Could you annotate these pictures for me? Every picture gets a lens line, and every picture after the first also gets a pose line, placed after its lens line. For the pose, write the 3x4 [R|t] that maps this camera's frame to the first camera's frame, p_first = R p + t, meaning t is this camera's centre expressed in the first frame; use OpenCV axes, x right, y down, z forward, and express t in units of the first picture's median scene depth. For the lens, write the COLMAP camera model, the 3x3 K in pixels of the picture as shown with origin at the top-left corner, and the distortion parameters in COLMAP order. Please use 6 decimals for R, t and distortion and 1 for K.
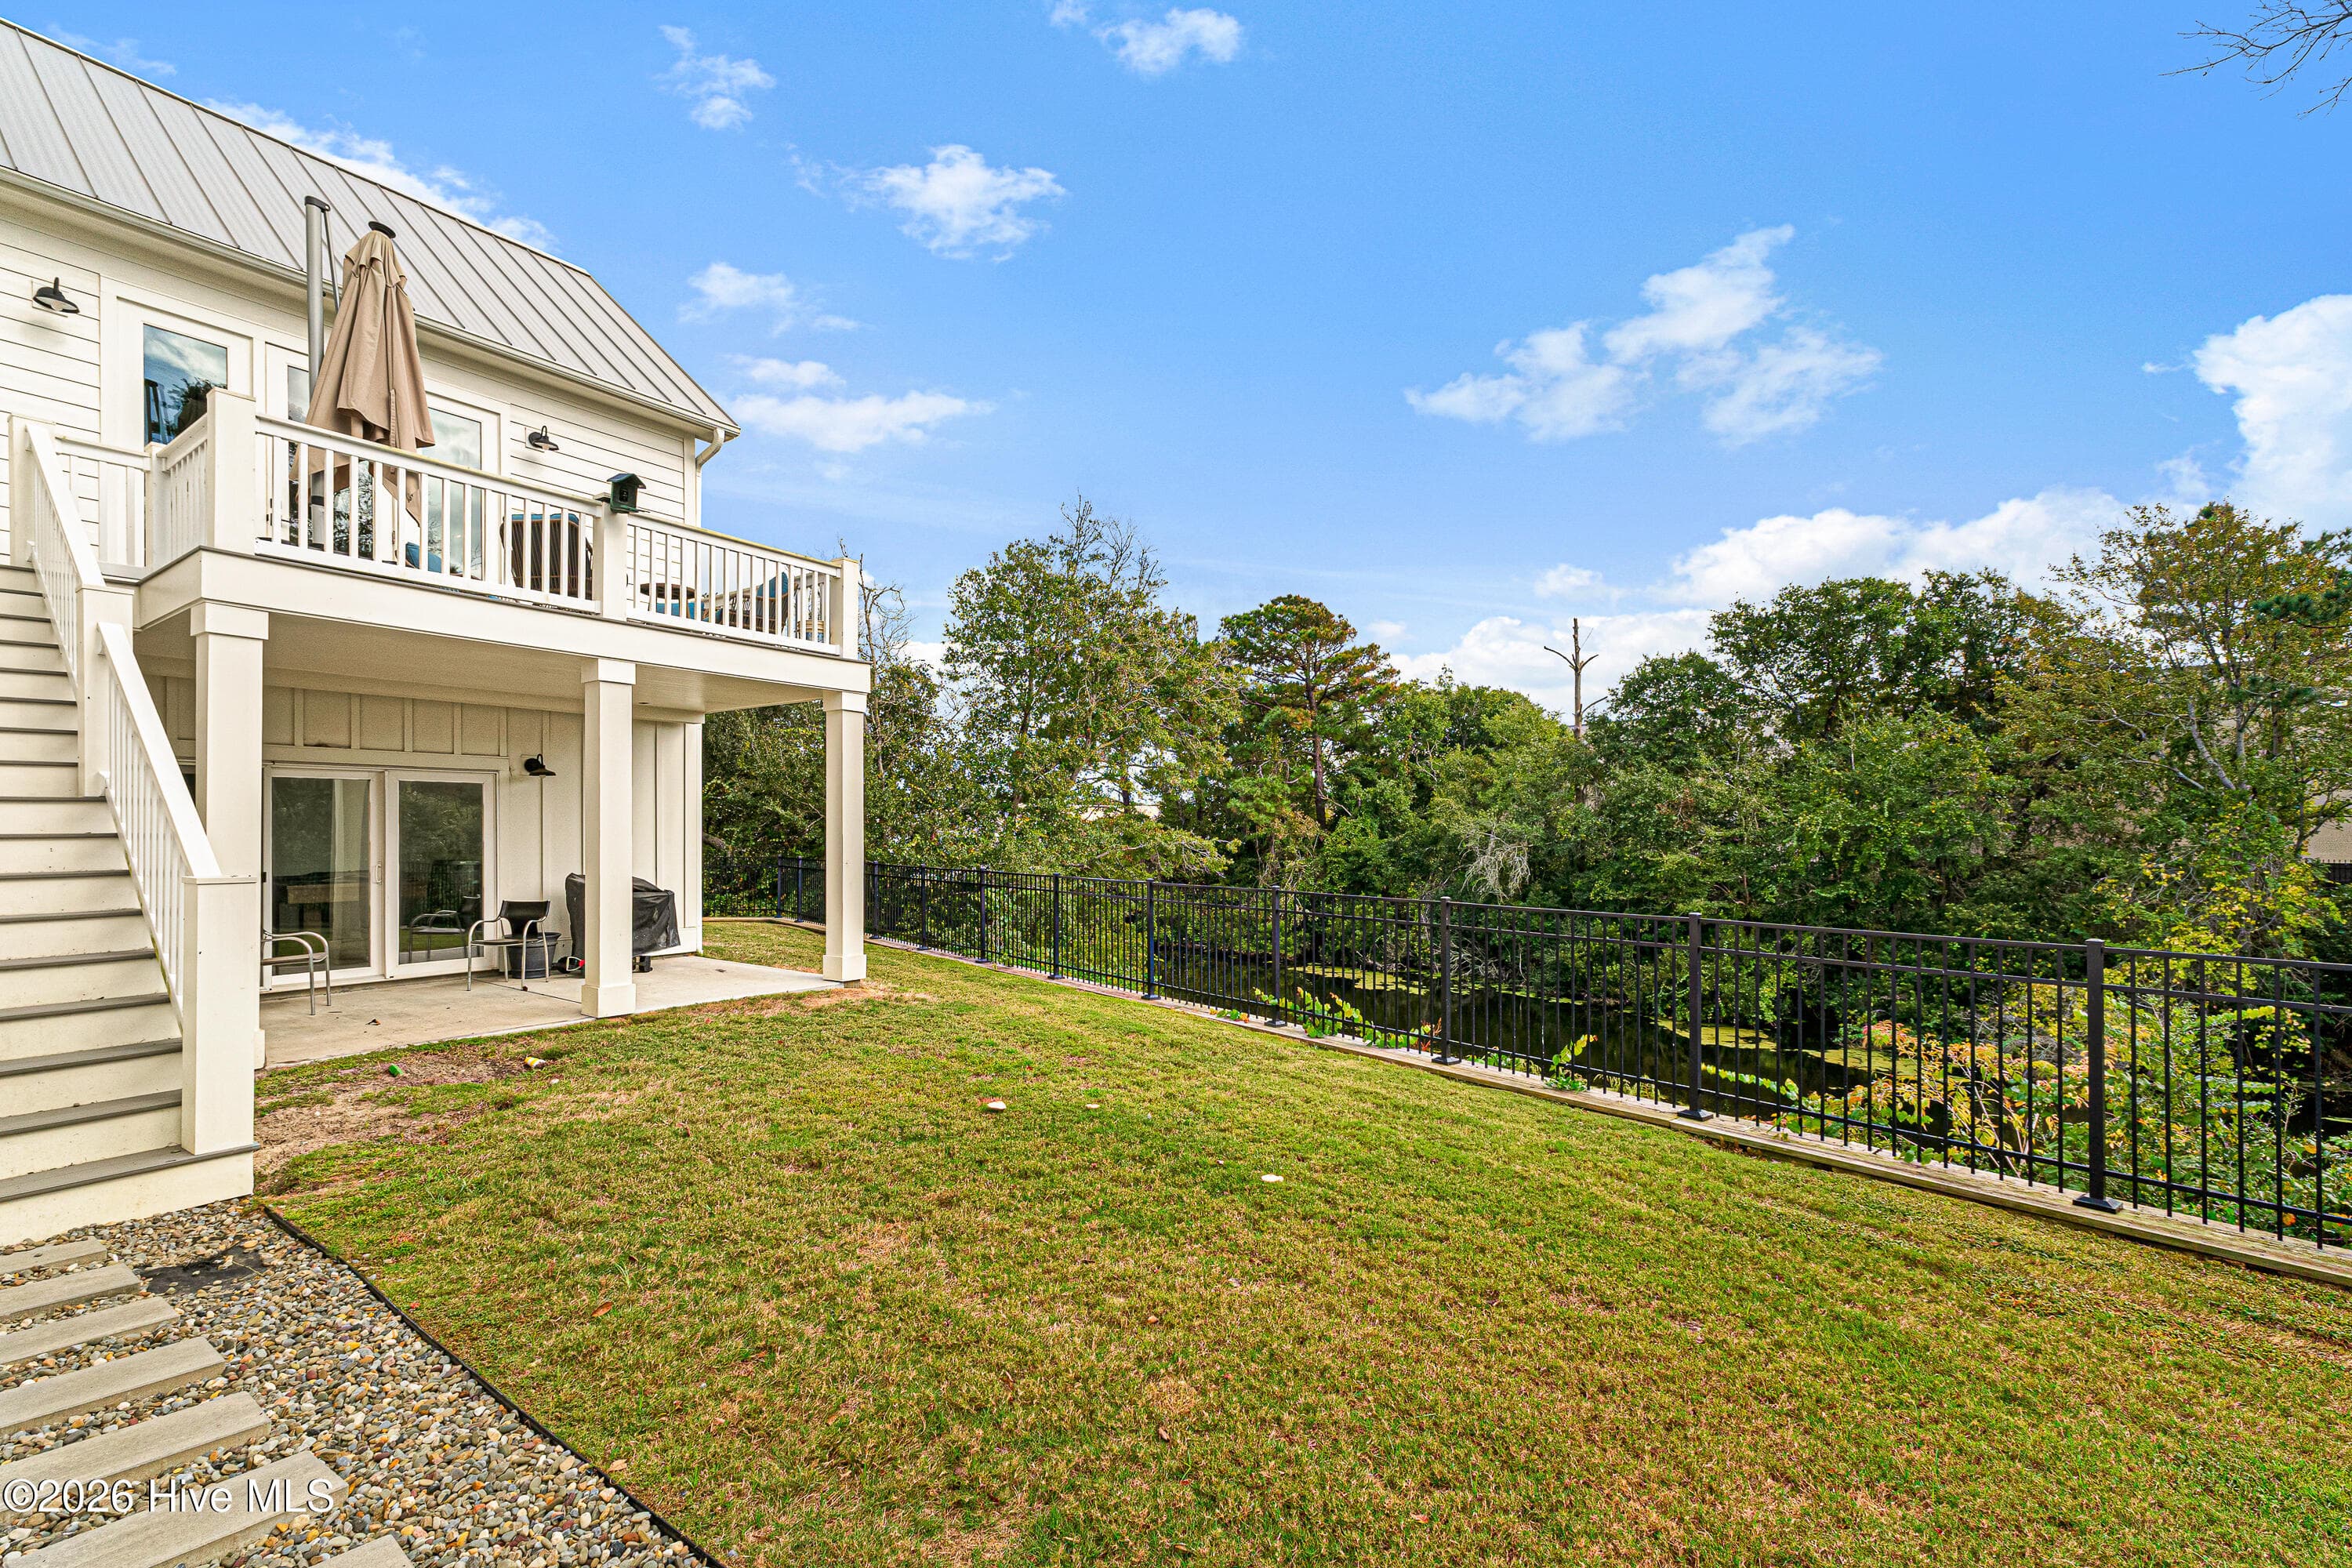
lens RADIAL K [[997.9, 0, 1145.2], [0, 997.9, 832.8], [0, 0, 1]] dist [0.001592, 0.000244]
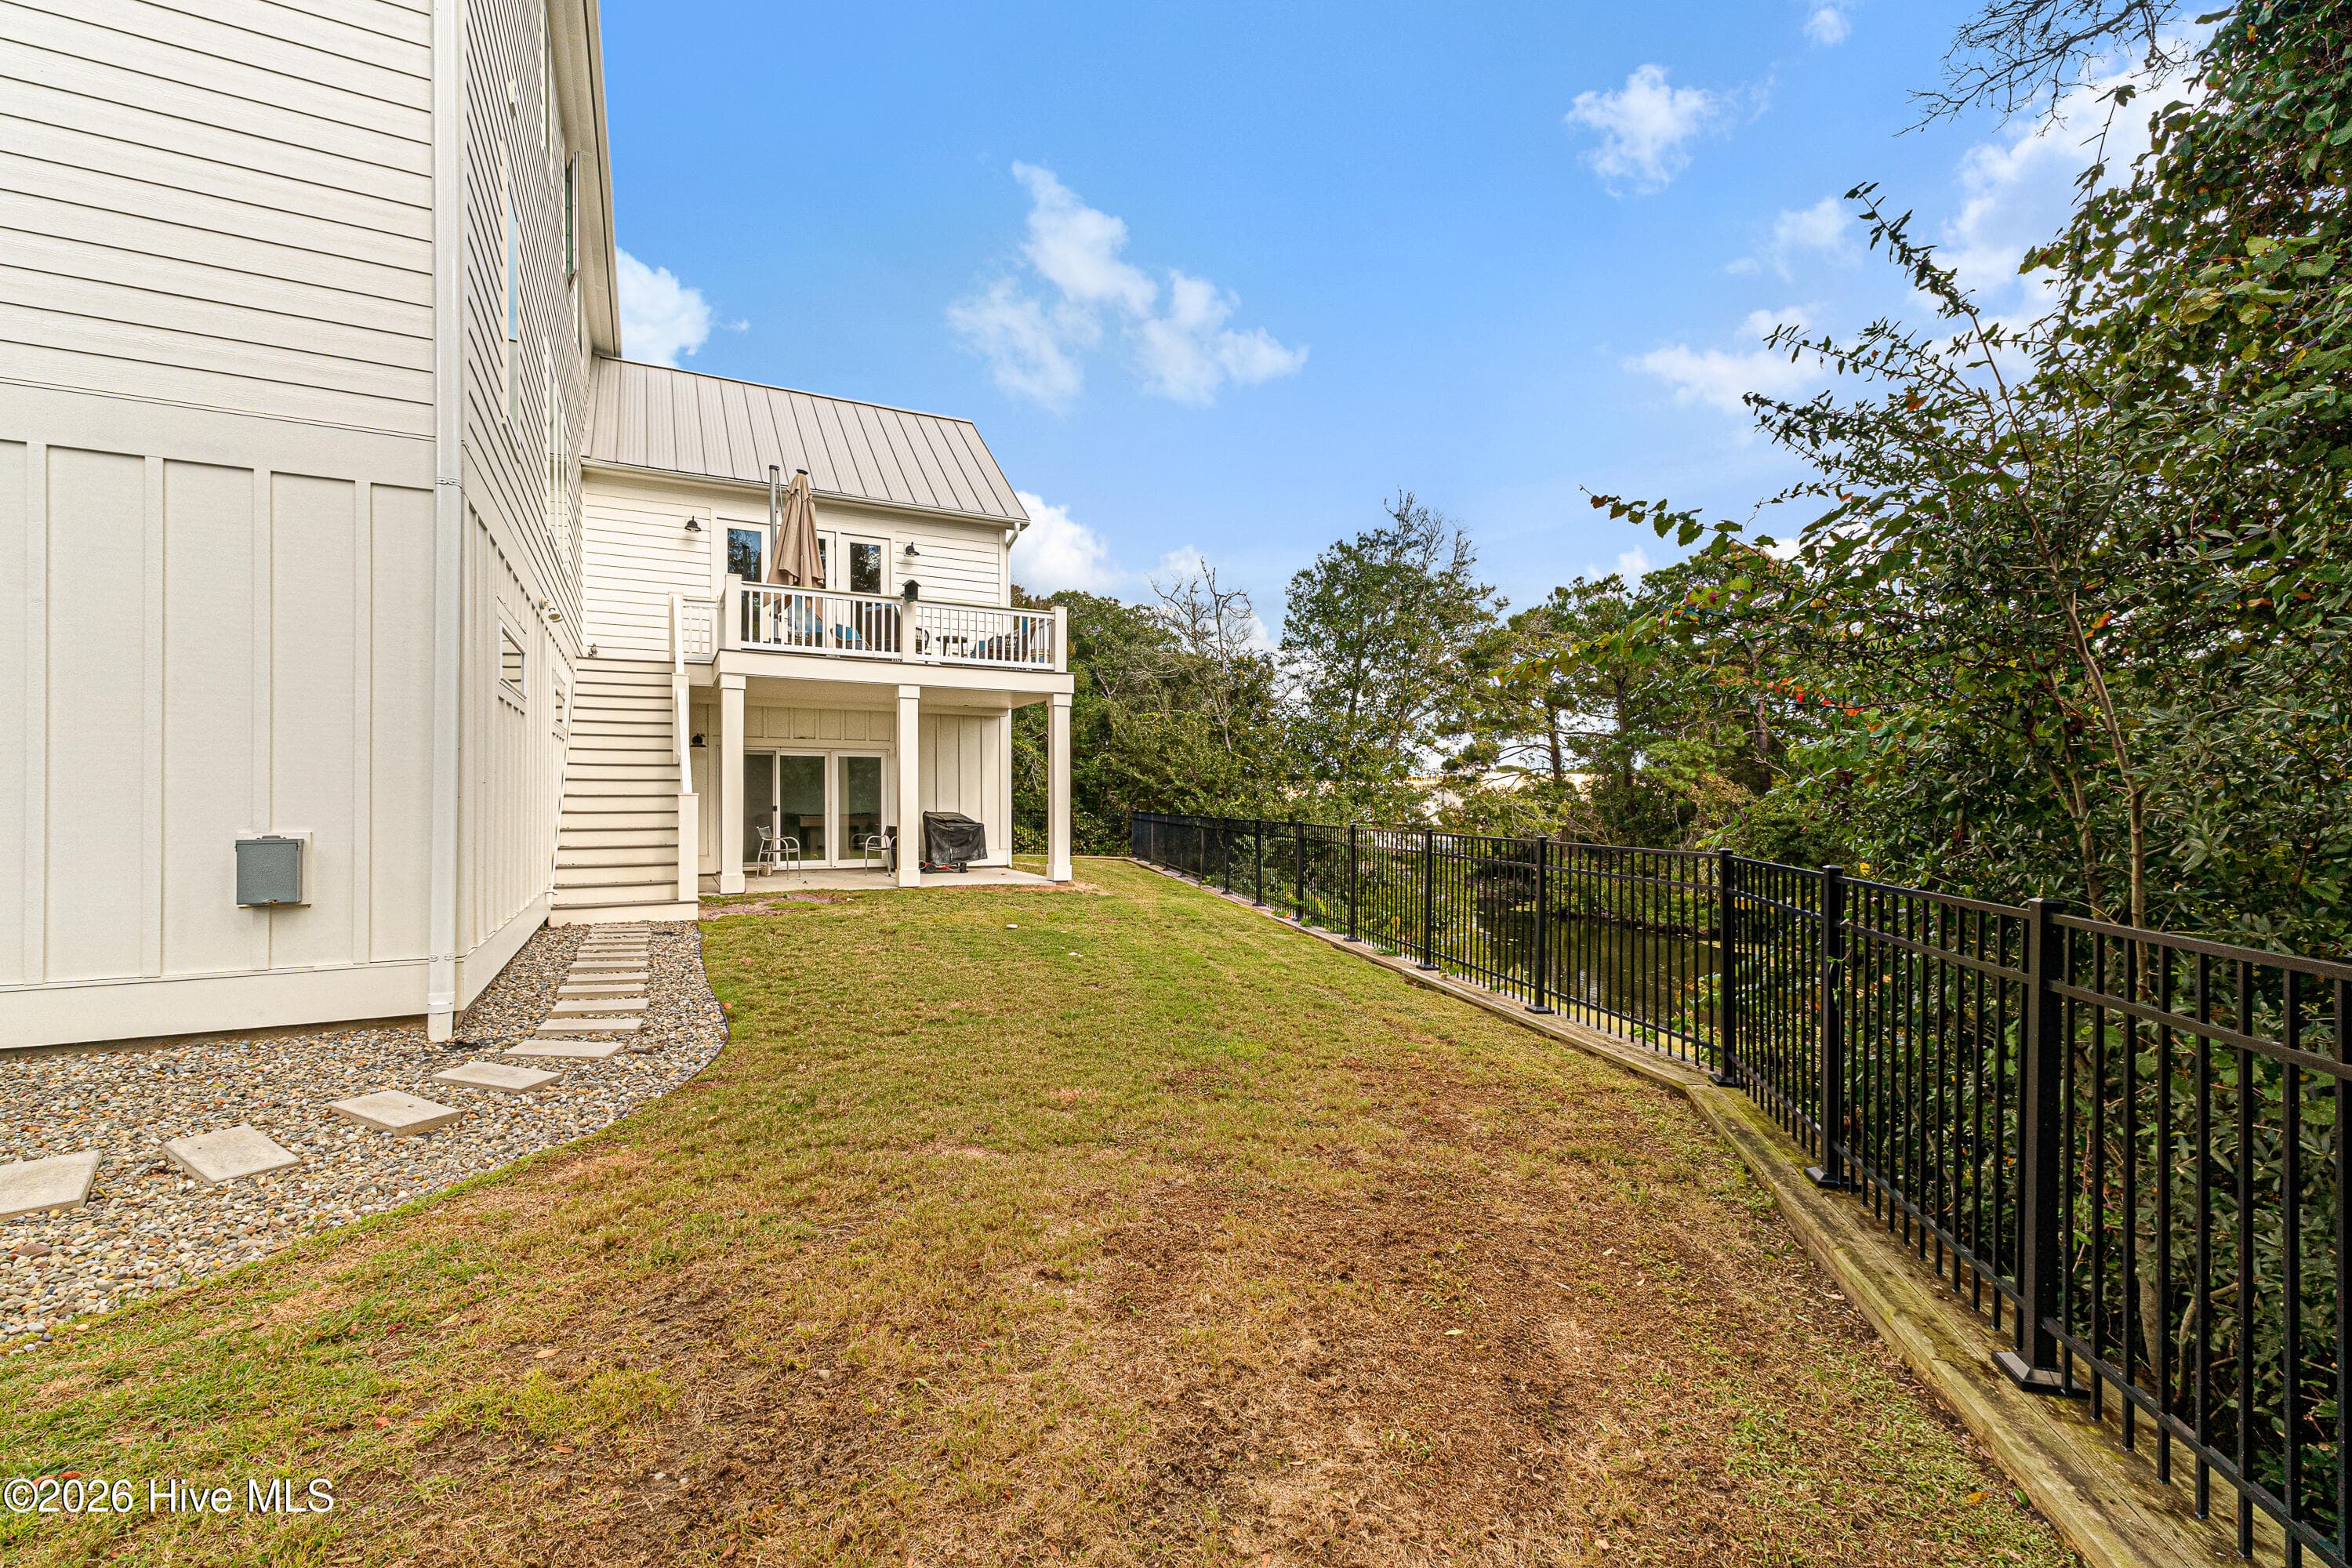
lens RADIAL K [[1016.3, 0, 1170.6], [0, 1016.3, 815.0], [0, 0, 1]] dist [-0.001339, -0.000740]
pose [[0.883570, 0.006677, -0.468251, 0.546677], [-0.002826, 0.999956, 0.008926, 0.029551], [0.468290, -0.006563, 0.883550, -0.281702]]
